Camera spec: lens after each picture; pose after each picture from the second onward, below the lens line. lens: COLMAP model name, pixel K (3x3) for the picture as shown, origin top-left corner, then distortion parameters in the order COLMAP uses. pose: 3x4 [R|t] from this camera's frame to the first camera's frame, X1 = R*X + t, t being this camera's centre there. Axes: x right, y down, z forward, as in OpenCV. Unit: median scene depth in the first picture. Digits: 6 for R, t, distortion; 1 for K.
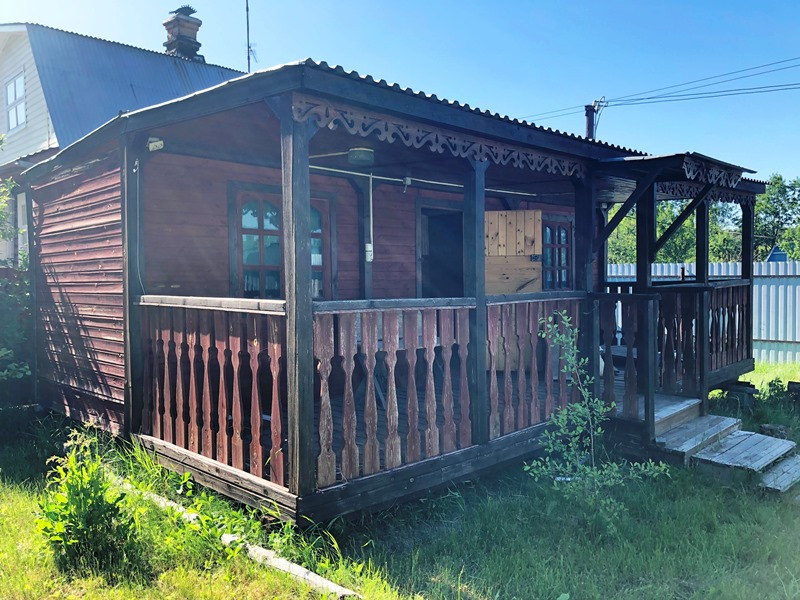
lens RADIAL K [[652.9, 0, 396.8], [0, 652.9, 294.5], [0, 0, 1]] dist [0.009505, -0.023451]
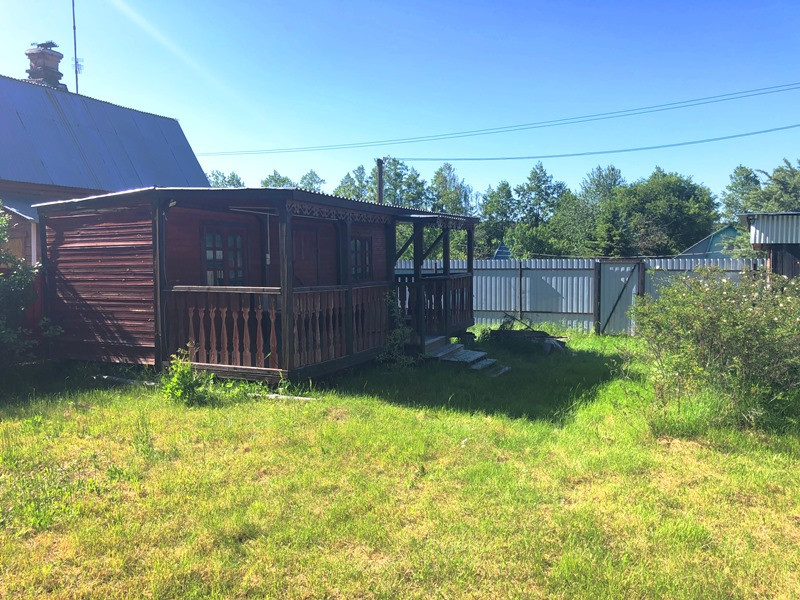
lens RADIAL K [[652.9, 0, 401.8], [0, 652.9, 303.6], [0, 0, 1]] dist [0.009505, -0.023451]
pose [[0.934690, -0.021250, 0.354827, -0.327258], [0.009315, 0.999333, 0.035311, -0.005964], [-0.355341, -0.029700, 0.934265, -0.726937]]
